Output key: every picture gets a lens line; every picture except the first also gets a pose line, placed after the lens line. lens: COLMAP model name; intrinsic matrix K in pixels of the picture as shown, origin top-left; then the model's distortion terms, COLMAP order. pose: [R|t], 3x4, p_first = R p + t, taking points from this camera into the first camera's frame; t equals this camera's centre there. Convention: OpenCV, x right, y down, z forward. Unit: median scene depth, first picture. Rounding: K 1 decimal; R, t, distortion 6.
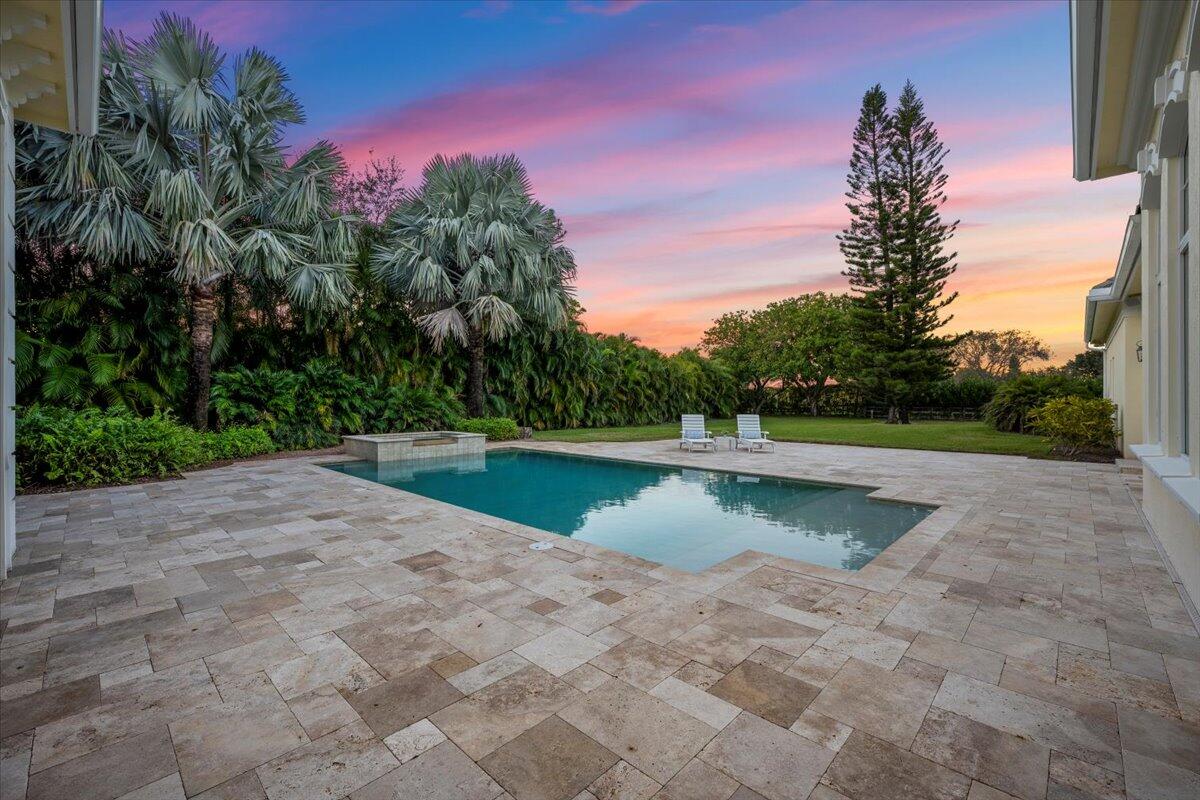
lens RADIAL K [[488.1, 0, 600.1], [0, 488.1, 399.6], [0, 0, 1]] dist [-0.003415, -0.000526]
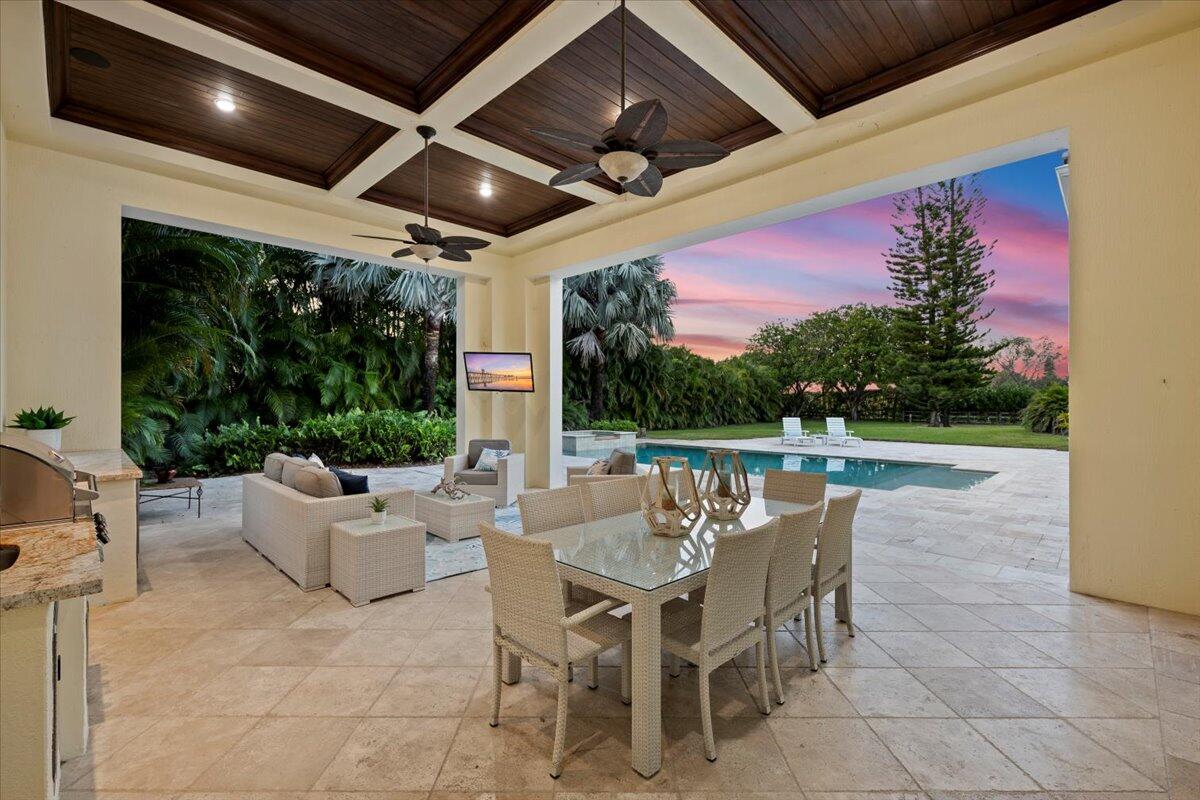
lens RADIAL K [[516.3, 0, 601.4], [0, 516.3, 403.4], [0, 0, 1]] dist [0.002073, 0.000534]
pose [[0.999959, 0.001039, -0.008970, -0.134964], [-0.001033, 0.999999, 0.000676, -0.003020], [0.008970, -0.000667, 0.999960, -0.162406]]
